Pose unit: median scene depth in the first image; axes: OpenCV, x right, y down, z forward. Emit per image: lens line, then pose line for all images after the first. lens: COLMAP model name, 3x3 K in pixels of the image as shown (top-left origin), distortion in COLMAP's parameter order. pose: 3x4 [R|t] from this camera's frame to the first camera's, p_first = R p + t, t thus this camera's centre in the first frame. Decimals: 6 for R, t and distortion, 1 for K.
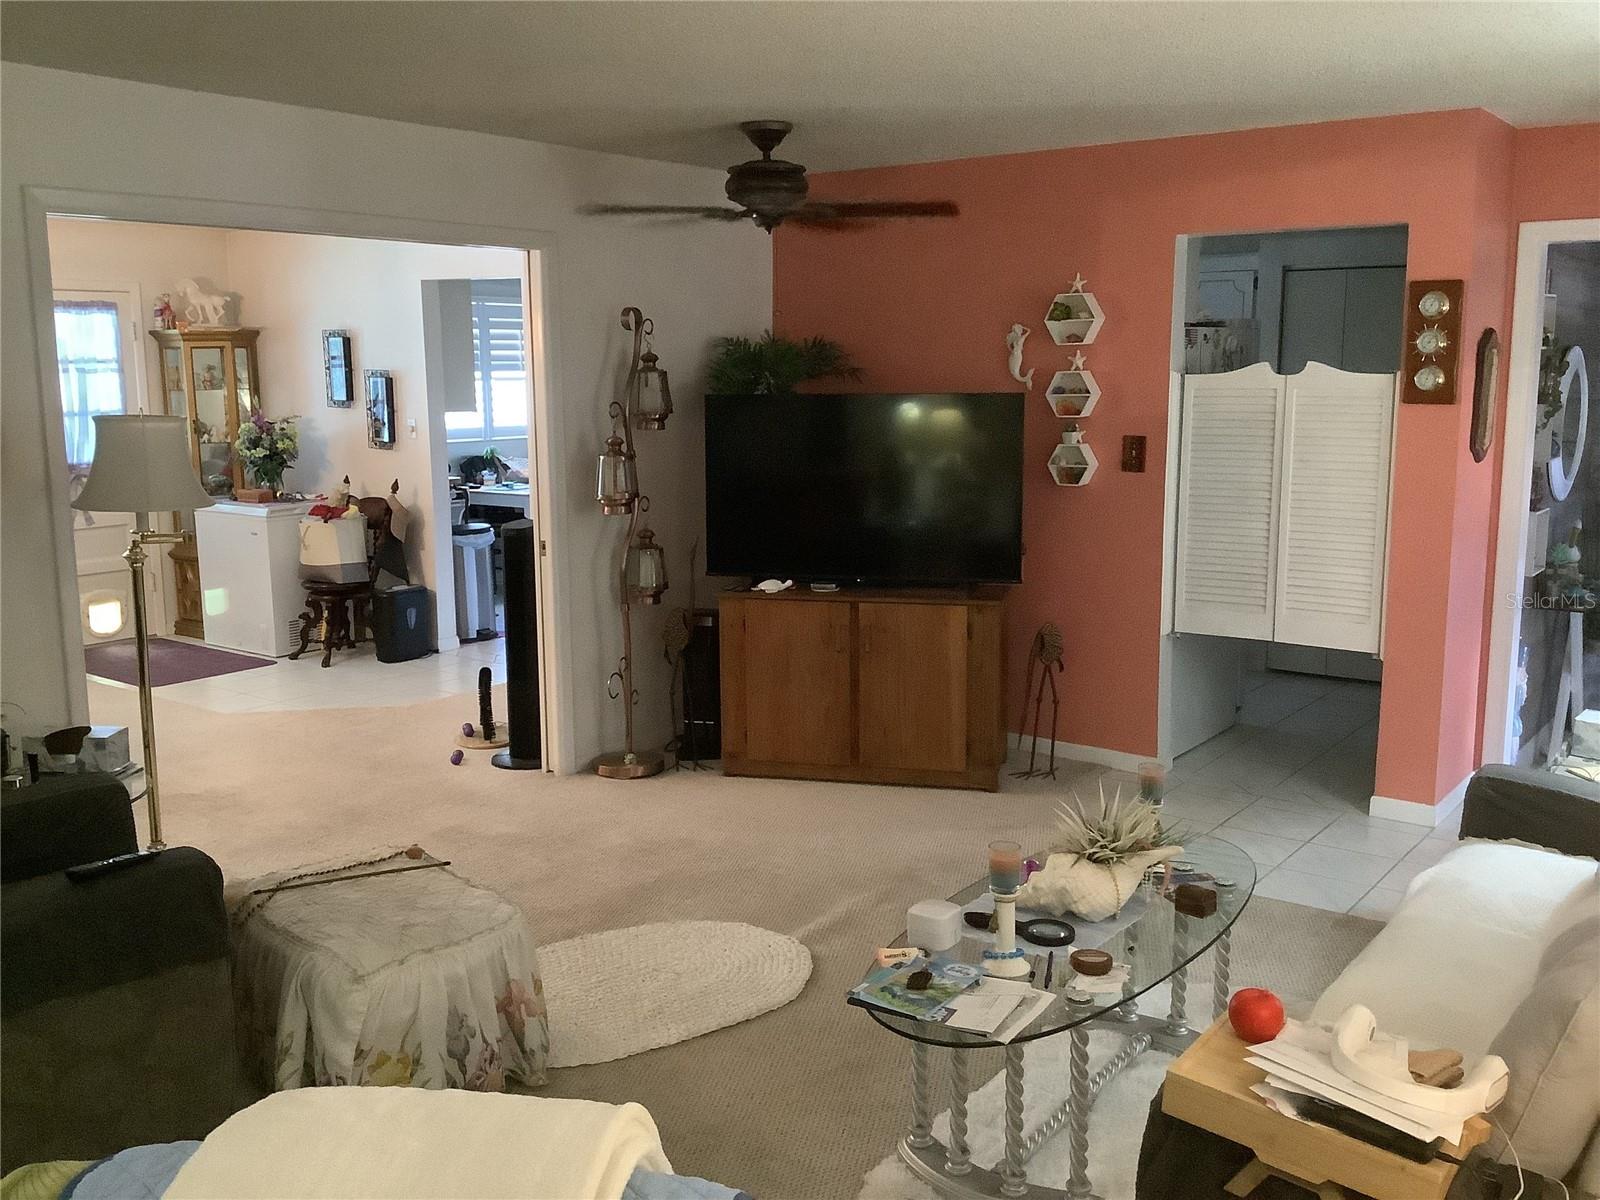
lens RADIAL K [[1443.6, 0, 800.0], [0, 1443.6, 600.0], [0, 0, 1]] dist [0.106011, -0.223617]
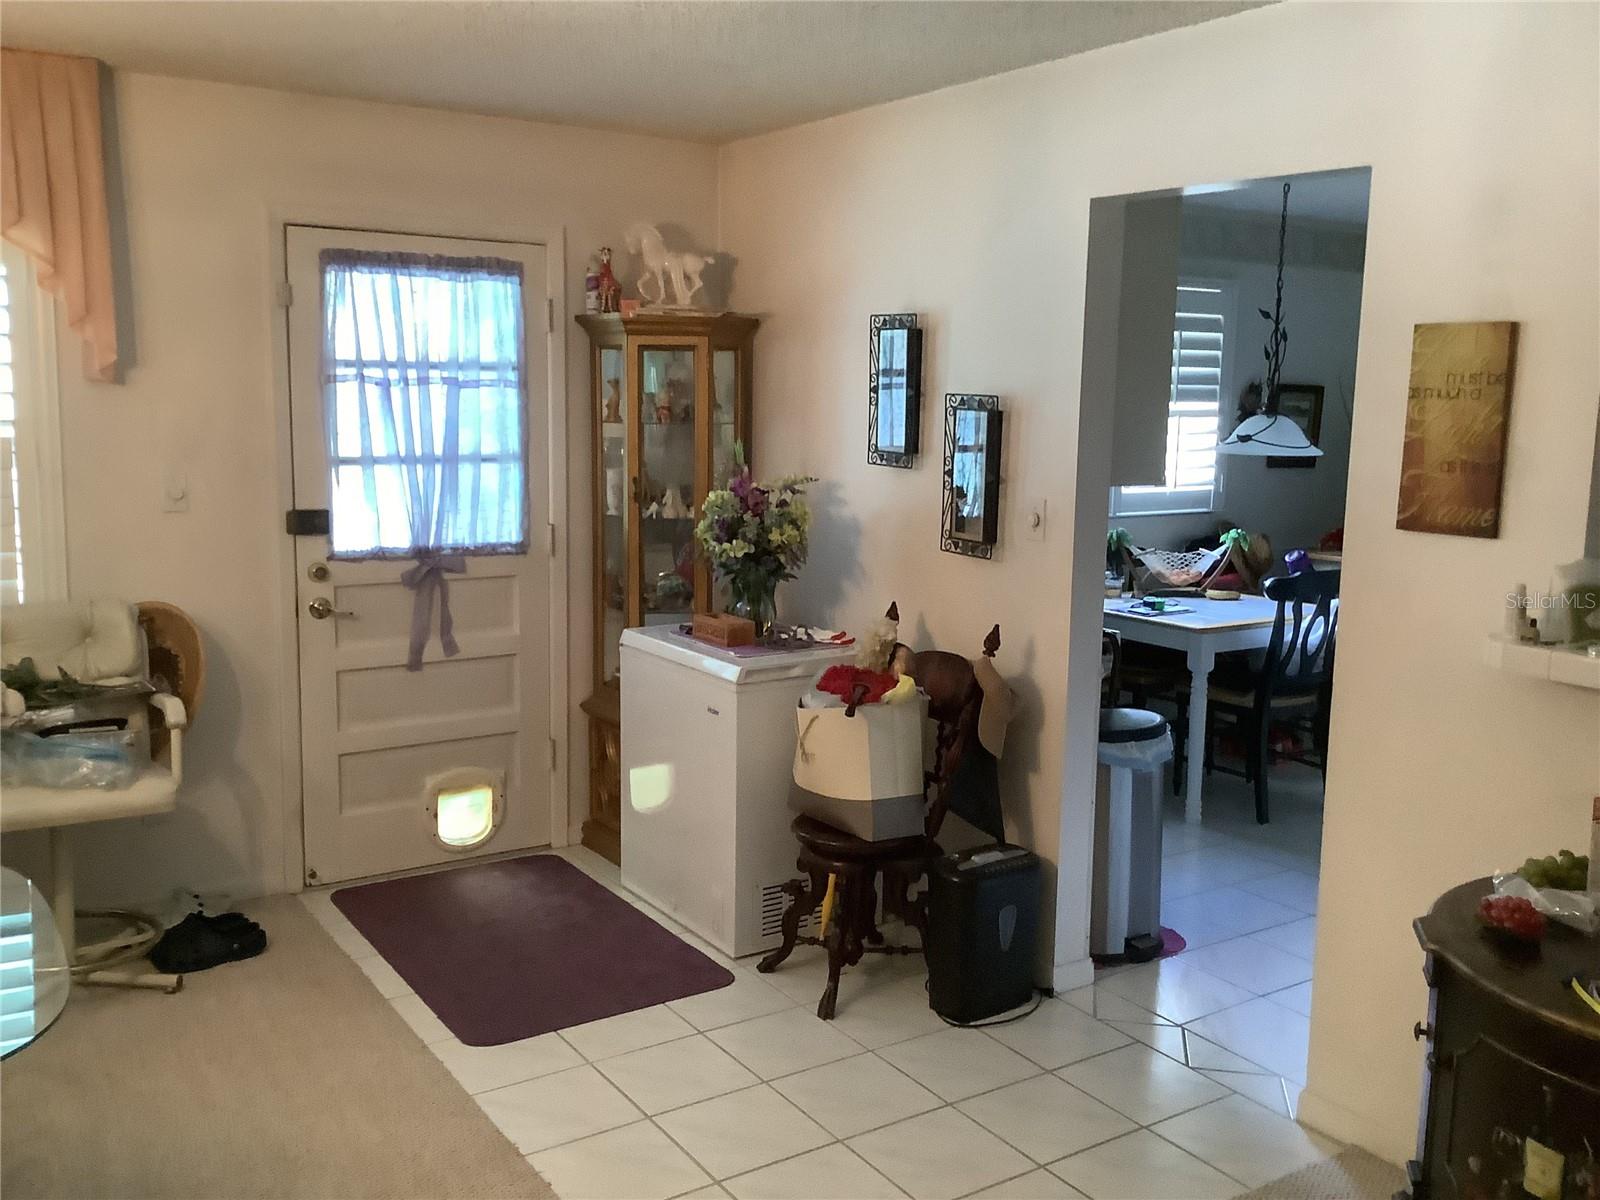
lens RADIAL K [[1443.6, 0, 800.0], [0, 1443.6, 600.0], [0, 0, 1]] dist [0.106011, -0.223617]
pose [[0.943853, 0.072091, -0.322404, -0.180455], [-0.078484, 0.996892, -0.006855, -0.080020], [0.320908, 0.031774, 0.946577, 0.515724]]
